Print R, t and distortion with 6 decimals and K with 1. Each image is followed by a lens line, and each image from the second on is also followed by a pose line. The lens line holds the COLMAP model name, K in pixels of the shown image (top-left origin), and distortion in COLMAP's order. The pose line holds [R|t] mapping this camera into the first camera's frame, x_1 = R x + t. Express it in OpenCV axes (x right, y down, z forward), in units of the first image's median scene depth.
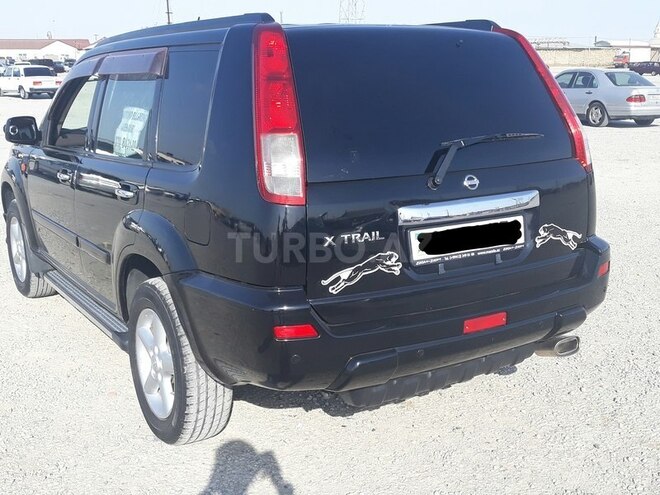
lens RADIAL K [[791.6, 0, 330.0], [0, 791.6, 247.5], [0, 0, 1]] dist [0.228571, -0.763004]
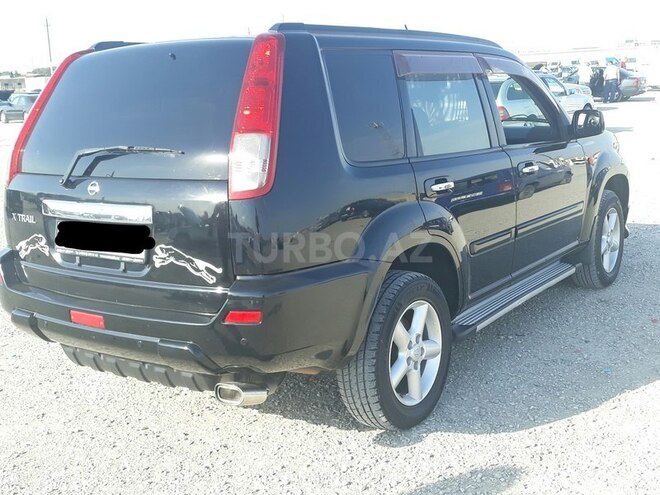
lens RADIAL K [[791.6, 0, 330.0], [0, 791.6, 247.5], [0, 0, 1]] dist [0.228571, -0.763004]
pose [[0.379260, 0.172040, -0.909156, 1.307157], [-0.160104, 0.979944, 0.118647, -0.184199], [0.911333, 0.100561, 0.399198, 0.869285]]
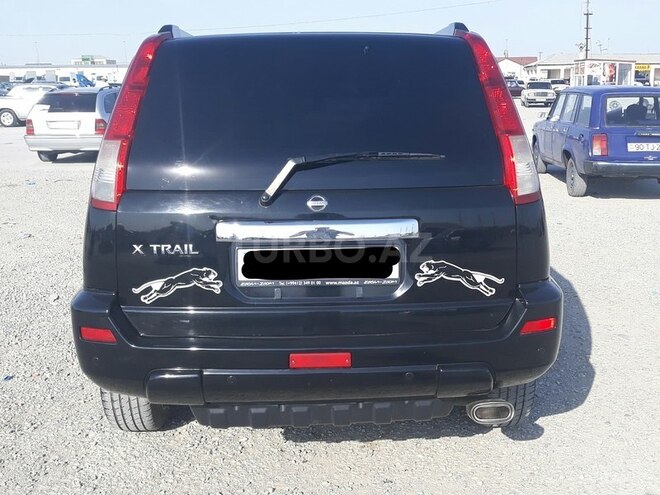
lens RADIAL K [[791.6, 0, 330.0], [0, 791.6, 247.5], [0, 0, 1]] dist [0.228571, -0.763004]
pose [[0.861615, 0.098378, -0.497938, 0.645678], [-0.108146, 0.994092, 0.009272, -0.041870], [0.495908, 0.045861, 0.867163, 0.229326]]
